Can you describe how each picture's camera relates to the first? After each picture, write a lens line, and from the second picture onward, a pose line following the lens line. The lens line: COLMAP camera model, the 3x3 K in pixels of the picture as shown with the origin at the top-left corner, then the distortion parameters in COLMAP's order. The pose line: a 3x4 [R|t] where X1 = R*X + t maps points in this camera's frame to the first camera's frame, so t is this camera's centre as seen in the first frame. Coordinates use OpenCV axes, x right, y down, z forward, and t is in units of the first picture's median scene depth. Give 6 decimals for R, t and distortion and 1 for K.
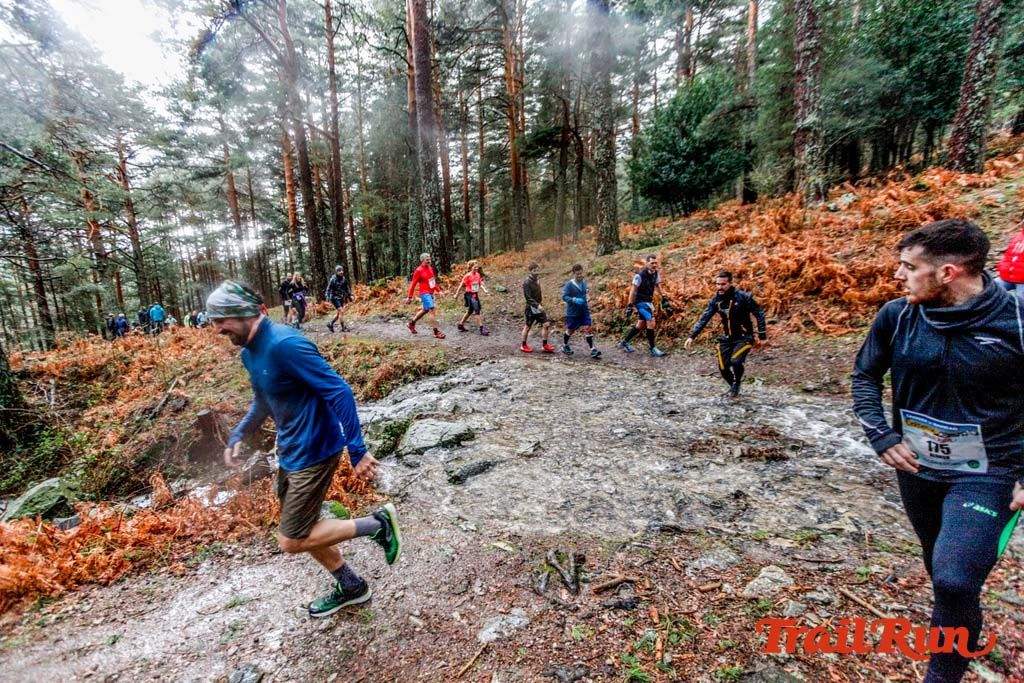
lens RADIAL K [[489.3, 0, 500.7], [0, 489.3, 346.7], [0, 0, 1]] dist [-0.043331, 0.027990]
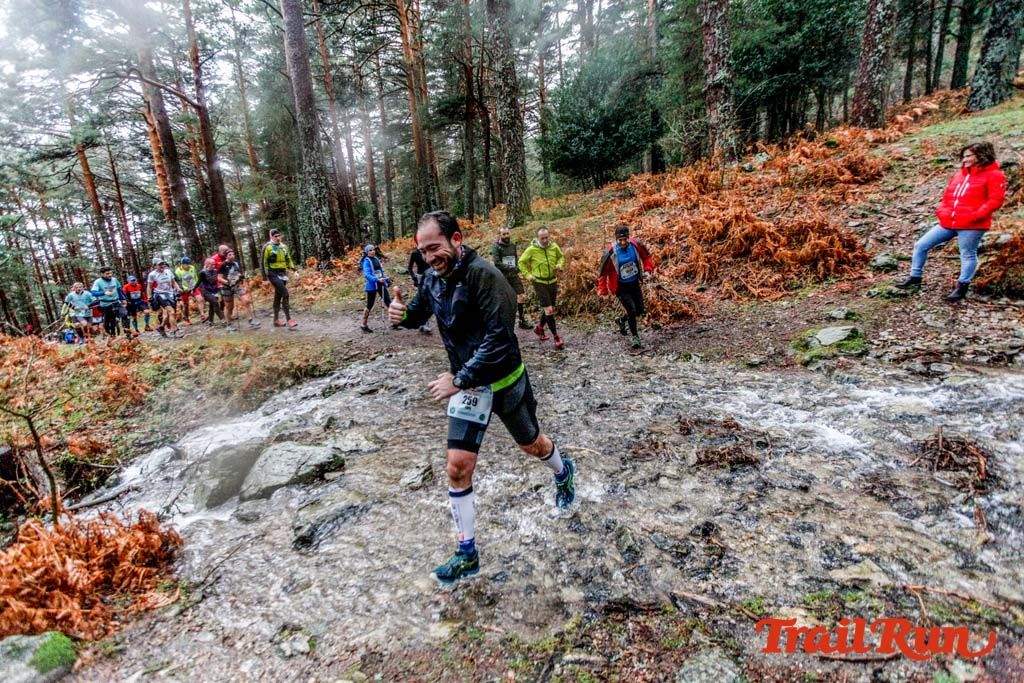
lens RADIAL K [[490.4, 0, 501.4], [0, 490.4, 345.9], [0, 0, 1]] dist [-0.039512, 0.027470]
pose [[0.985511, -0.069149, 0.154876, 0.040530], [0.064996, 0.997381, 0.031726, 0.000378], [-0.156664, -0.021201, 0.987424, 0.135427]]
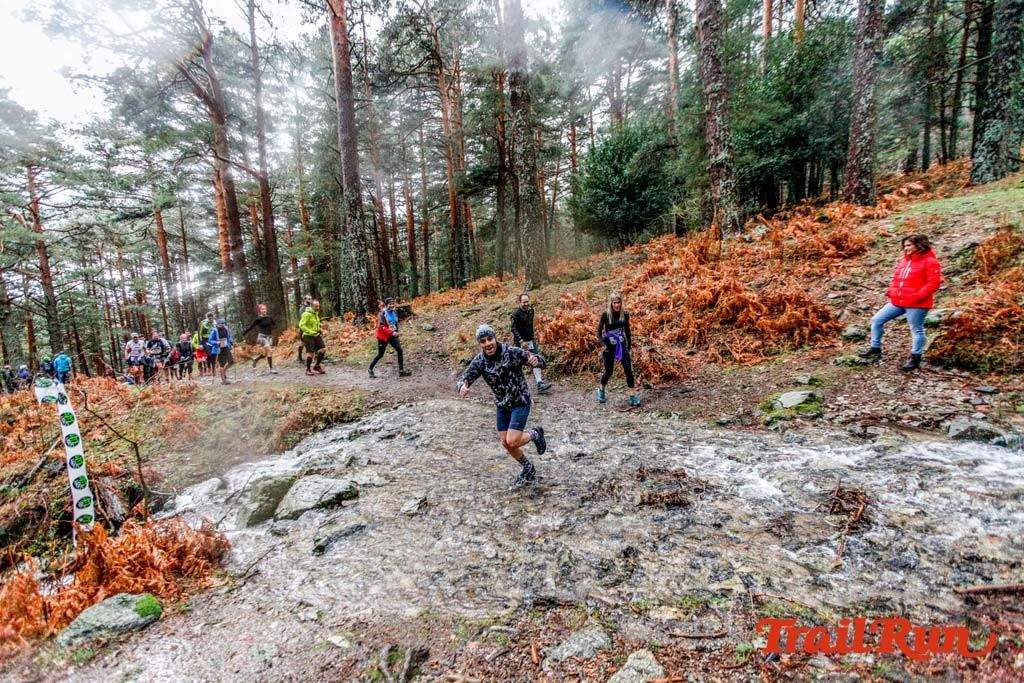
lens RADIAL K [[490.4, 0, 501.4], [0, 490.4, 345.9], [0, 0, 1]] dist [-0.039512, 0.027470]
pose [[0.995346, -0.032220, 0.090819, 0.071261], [0.039055, 0.996455, -0.074519, -0.005129], [-0.088096, 0.077719, 0.993075, 0.039659]]
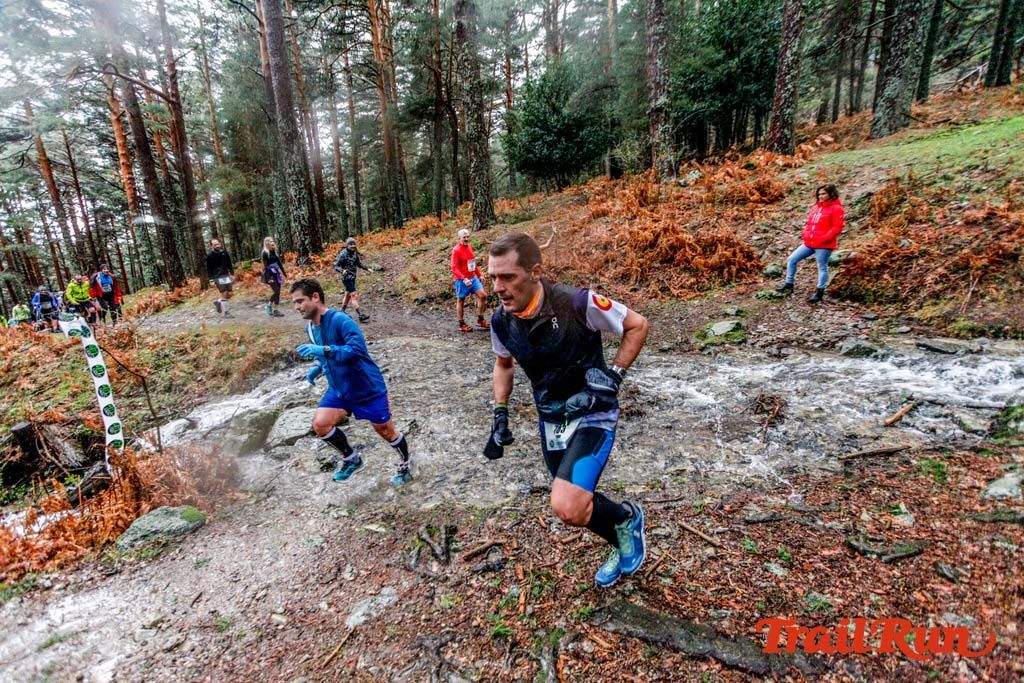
lens RADIAL K [[491.4, 0, 499.8], [0, 491.4, 345.9], [0, 0, 1]] dist [-0.044931, 0.032352]
pose [[0.973574, -0.065747, 0.218704, 0.018767], [0.056235, 0.997193, 0.049443, 0.002922], [-0.221340, -0.035838, 0.974538, -0.000541]]
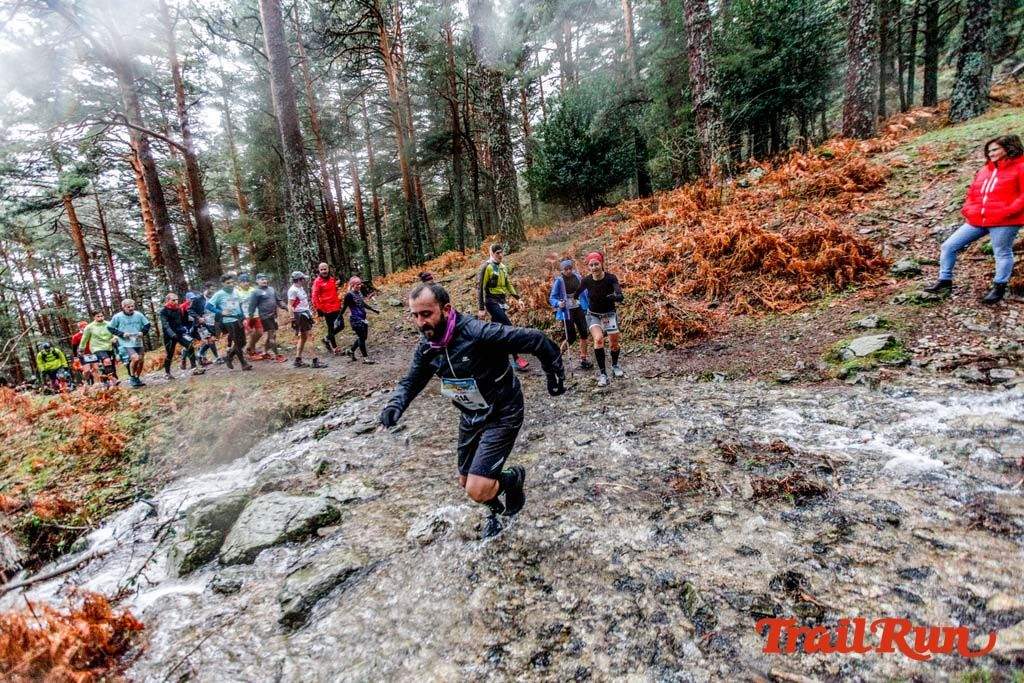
lens RADIAL K [[490.4, 0, 501.4], [0, 490.4, 345.9], [0, 0, 1]] dist [-0.039512, 0.027470]
pose [[0.979450, -0.102622, 0.173629, 0.033228], [0.109933, 0.993391, -0.033003, 0.005317], [-0.169094, 0.051412, 0.984258, 0.182473]]
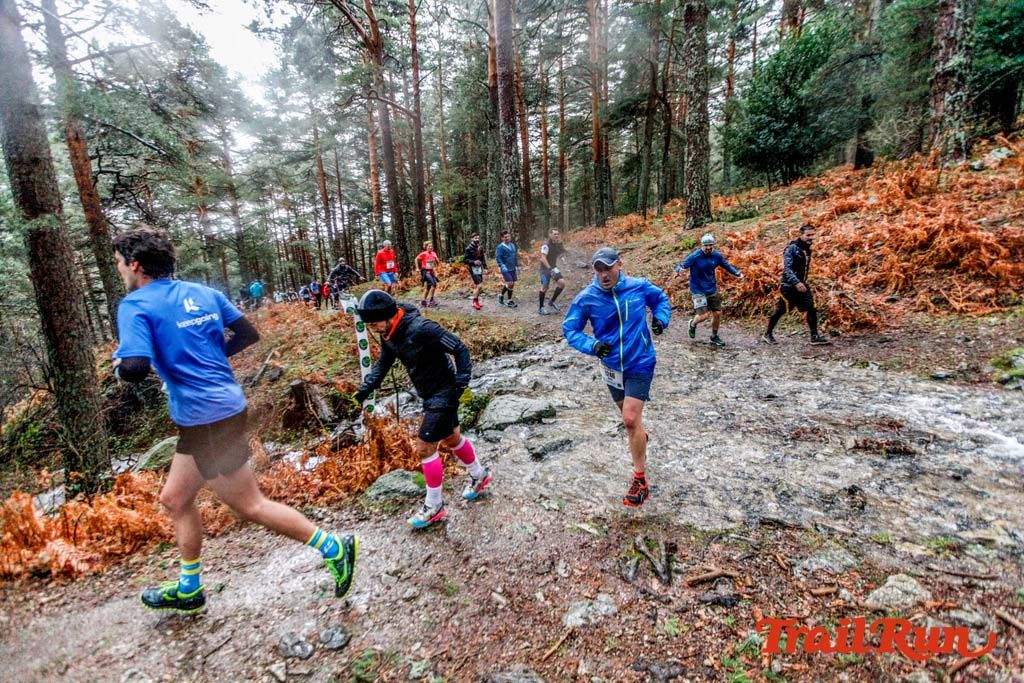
lens RADIAL K [[491.2, 0, 503.4], [0, 491.2, 346.0], [0, 0, 1]] dist [-0.044166, 0.031172]
pose [[0.988653, 0.019205, -0.148984, -0.007150], [-0.012937, 0.998994, 0.042926, 0.003837], [0.149658, -0.040512, 0.987907, 0.012363]]
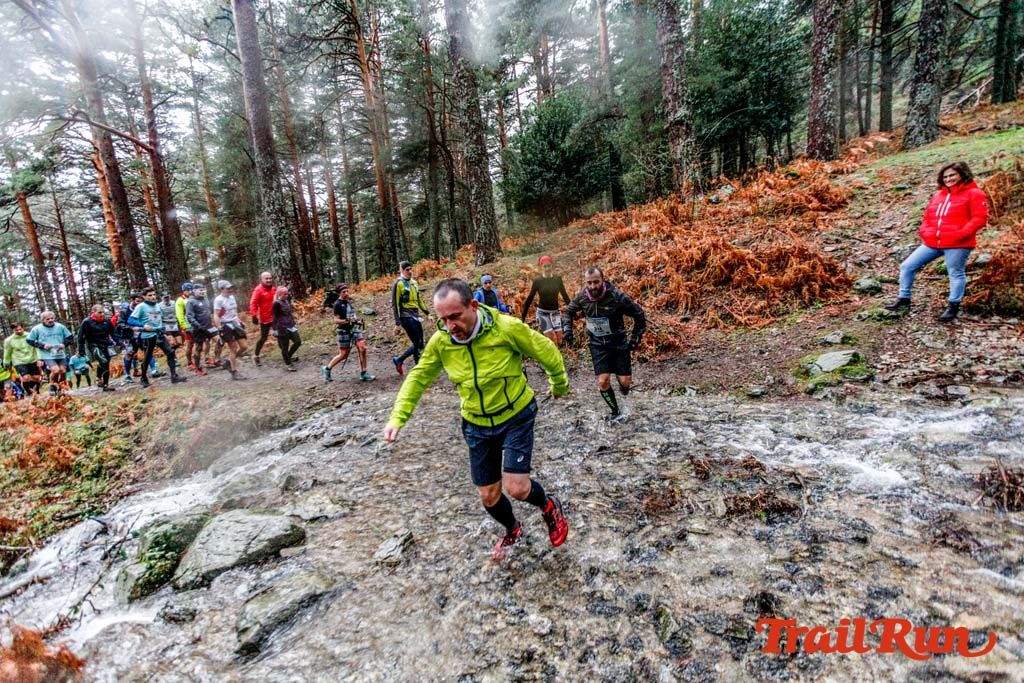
lens RADIAL K [[490.4, 0, 501.4], [0, 490.4, 345.9], [0, 0, 1]] dist [-0.039512, 0.027470]
pose [[0.969942, -0.089188, 0.226404, 0.035056], [0.102028, 0.993734, -0.045632, 0.001735], [-0.220915, 0.067360, 0.972964, 0.188029]]
